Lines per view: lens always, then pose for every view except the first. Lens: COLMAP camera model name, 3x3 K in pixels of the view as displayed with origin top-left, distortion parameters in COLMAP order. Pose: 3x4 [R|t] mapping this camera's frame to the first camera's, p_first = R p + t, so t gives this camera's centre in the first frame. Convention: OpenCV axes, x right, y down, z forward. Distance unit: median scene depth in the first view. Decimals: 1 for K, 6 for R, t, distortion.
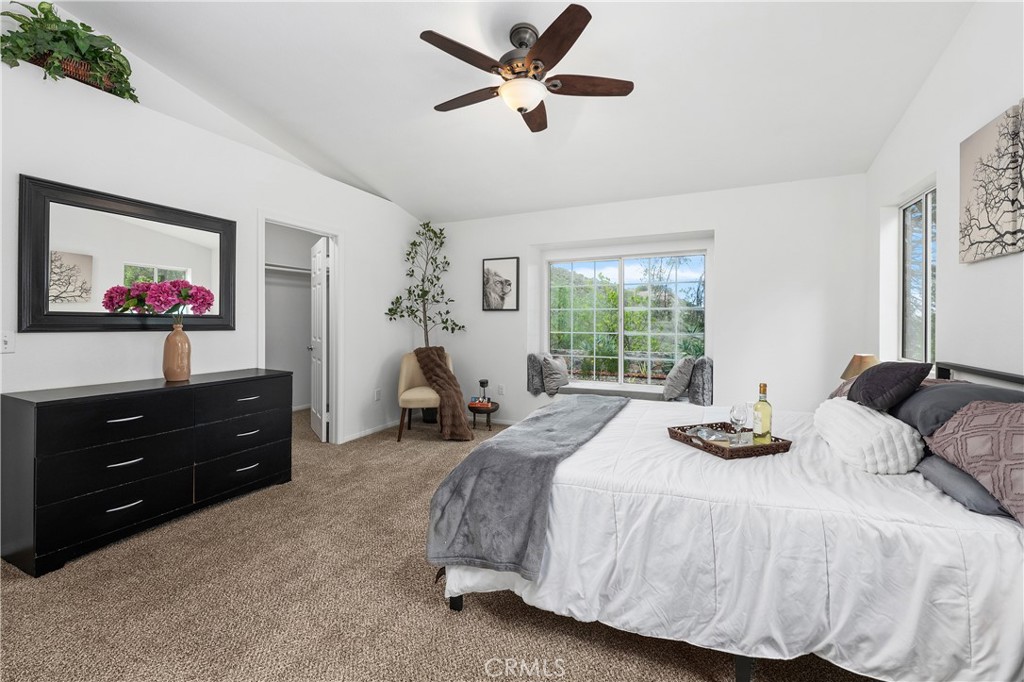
lens RADIAL K [[432.4, 0, 510.5], [0, 432.4, 318.5], [0, 0, 1]] dist [0.005023, 0.000514]
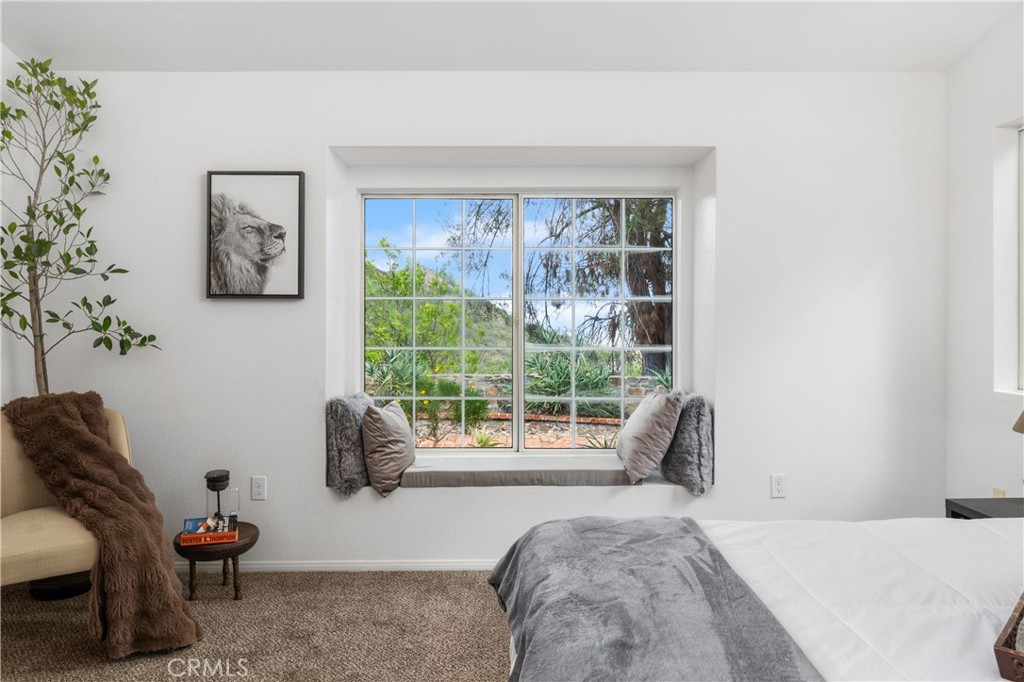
lens RADIAL K [[691.6, 0, 525.0], [0, 691.6, 323.0], [0, 0, 1]] dist [-0.009673, -0.000527]
pose [[0.898460, -0.000447, 0.439055, -0.083617], [-0.002421, 0.999979, 0.005972, 0.000821], [-0.439049, -0.006429, 0.898440, 0.298355]]
